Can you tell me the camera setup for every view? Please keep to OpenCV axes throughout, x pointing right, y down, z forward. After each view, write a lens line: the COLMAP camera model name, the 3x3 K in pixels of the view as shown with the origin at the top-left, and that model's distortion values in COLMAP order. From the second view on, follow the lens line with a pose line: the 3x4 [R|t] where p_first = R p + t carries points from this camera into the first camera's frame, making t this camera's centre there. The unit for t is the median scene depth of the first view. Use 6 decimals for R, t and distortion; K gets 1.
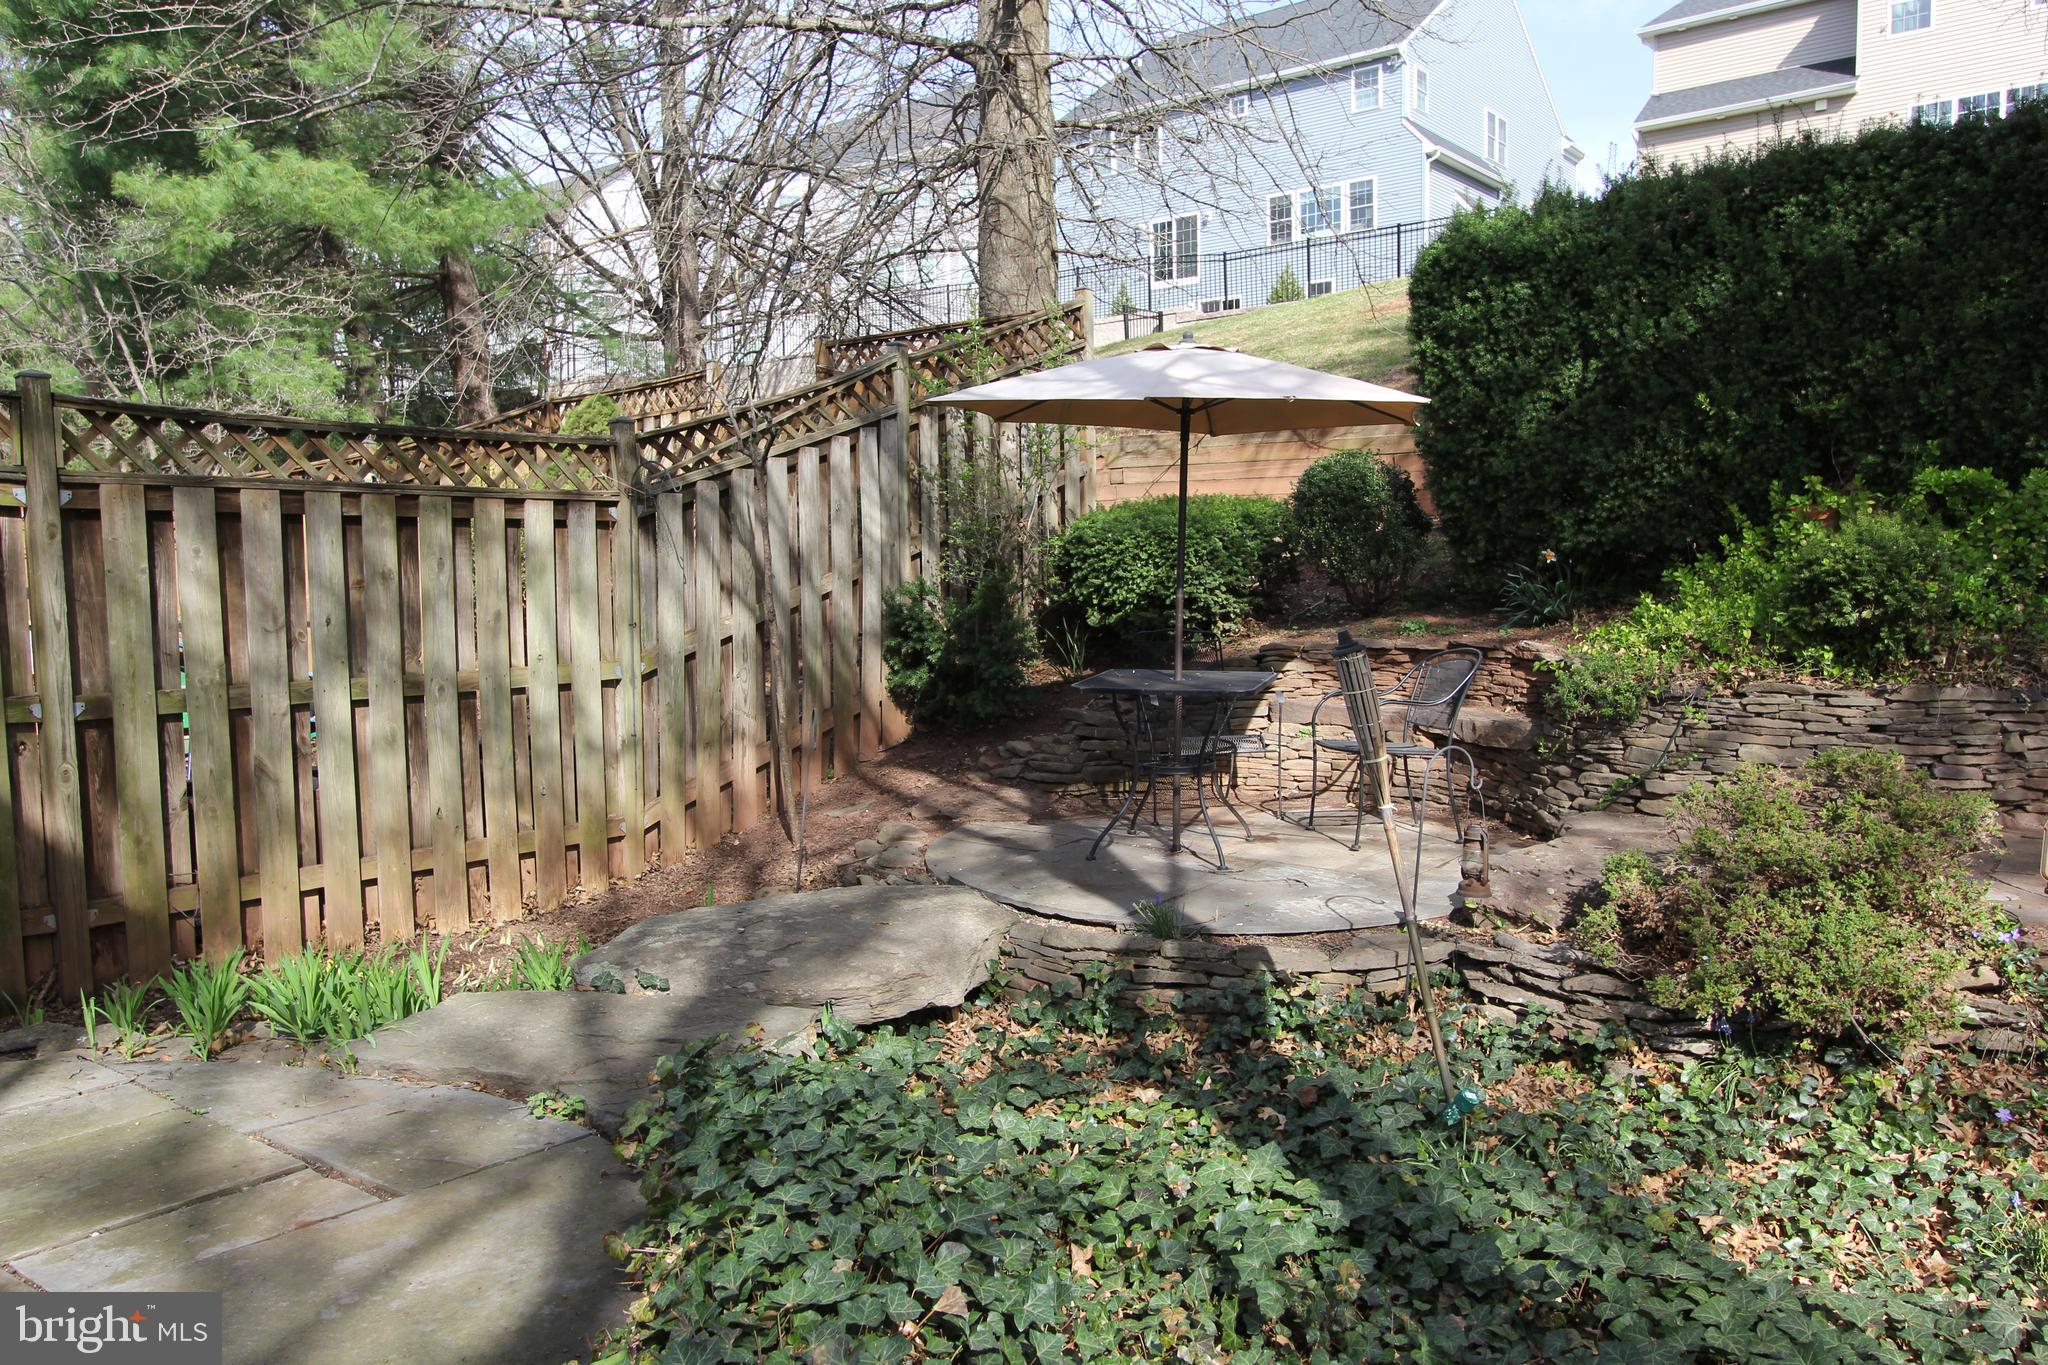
lens RADIAL K [[1497.0, 0, 1024.0], [0, 1497.0, 682.5], [0, 0, 1]] dist [-0.010945, 0.003950]
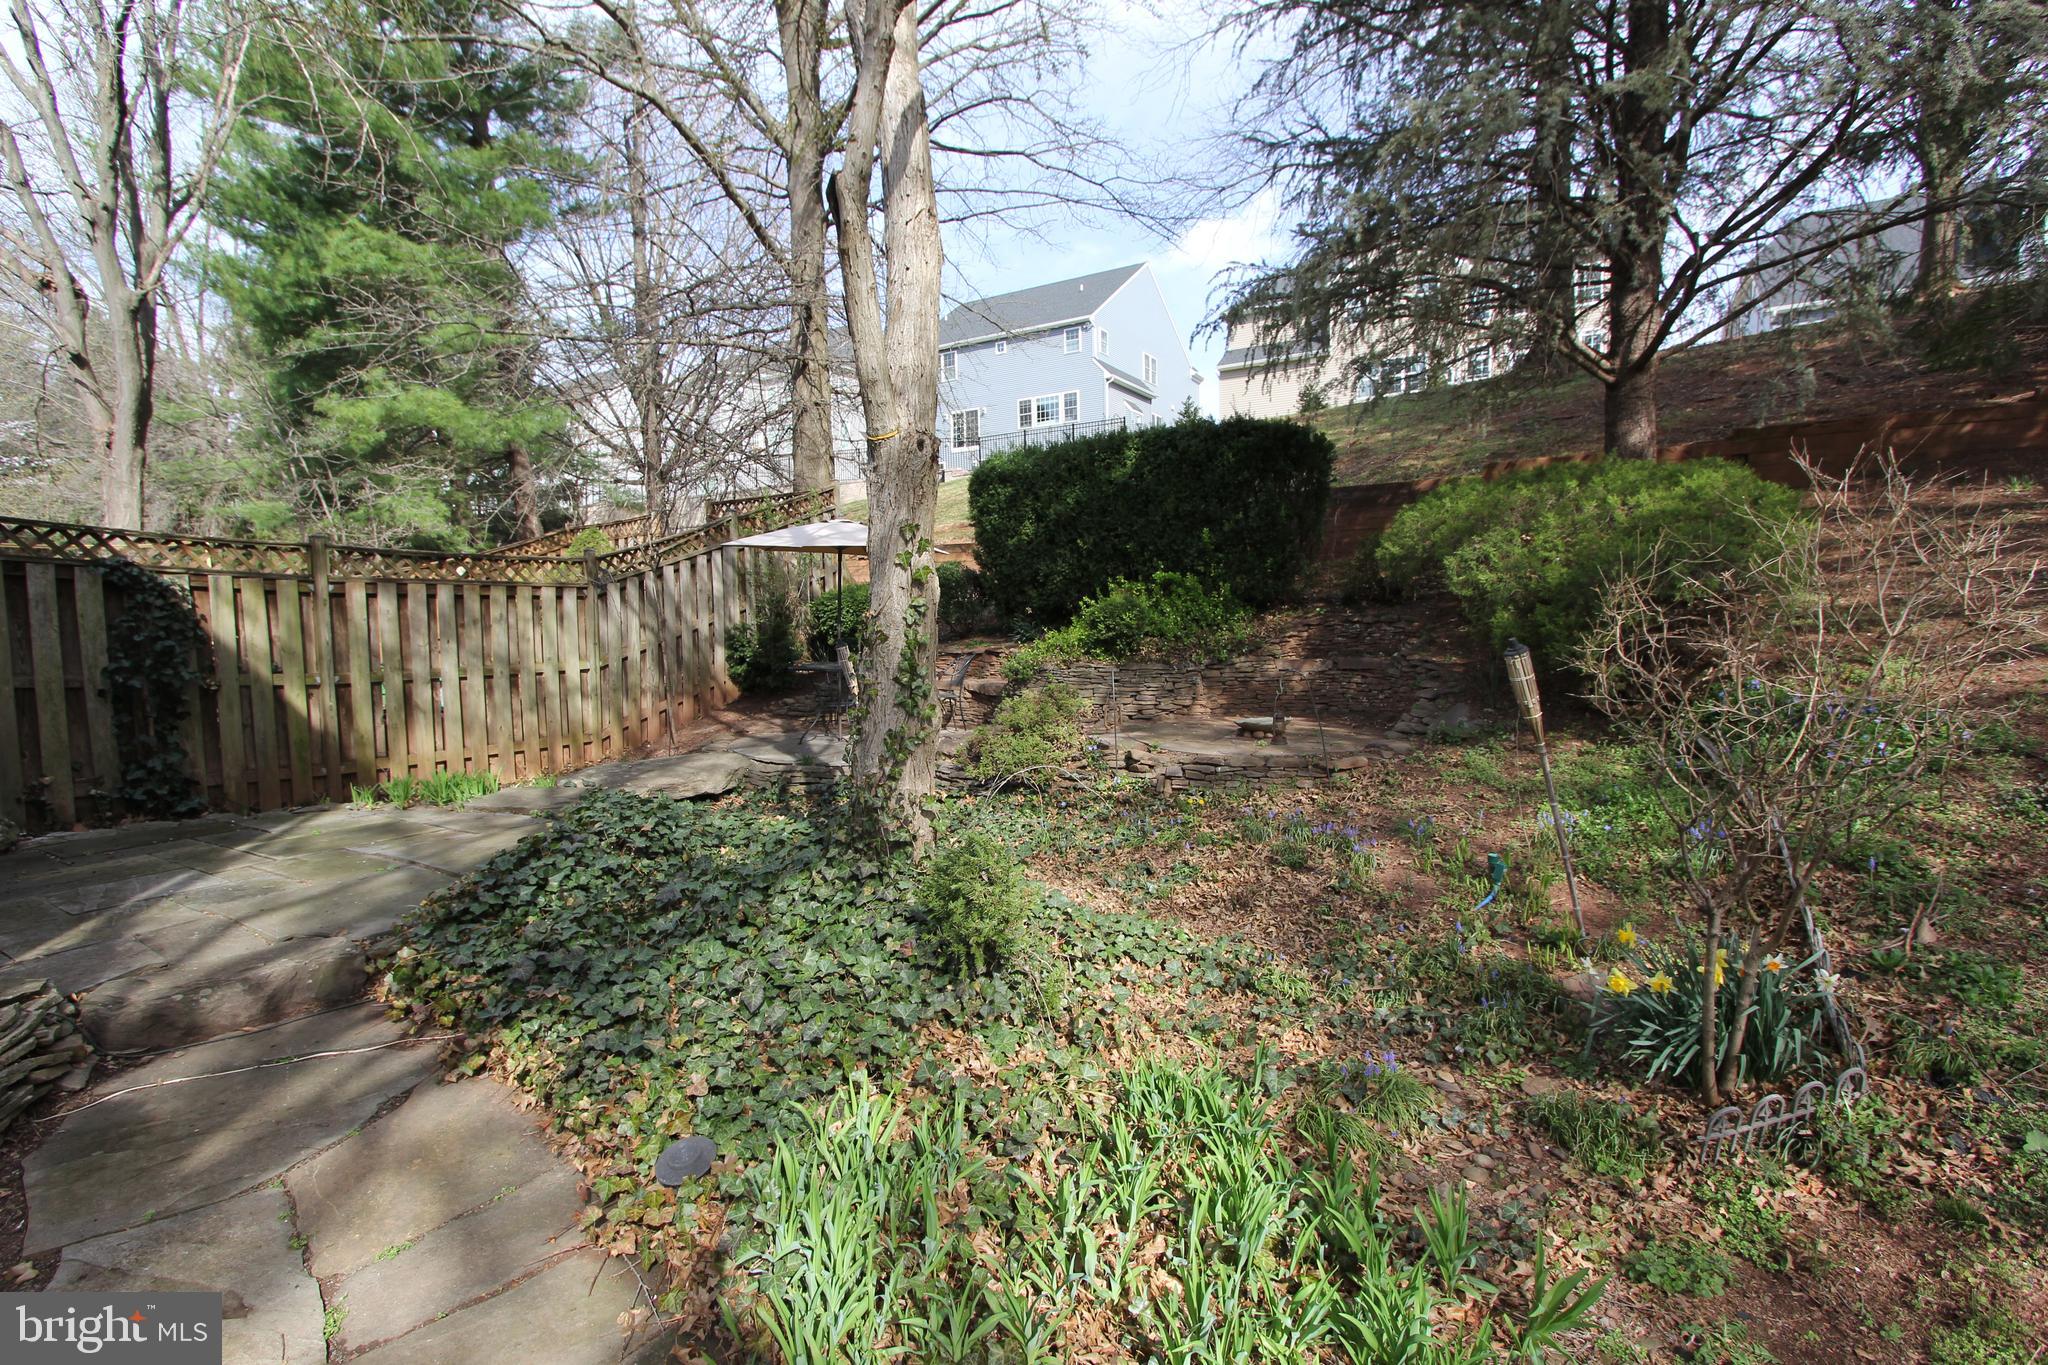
lens RADIAL K [[951.6, 0, 1008.1], [0, 951.6, 672.0], [0, 0, 1]] dist [-0.009677, 0.000096]
pose [[0.994054, -0.009580, 0.108467, 0.171419], [0.011734, 0.999746, -0.019235, 0.033446], [-0.108256, 0.020393, 0.993914, -0.402944]]
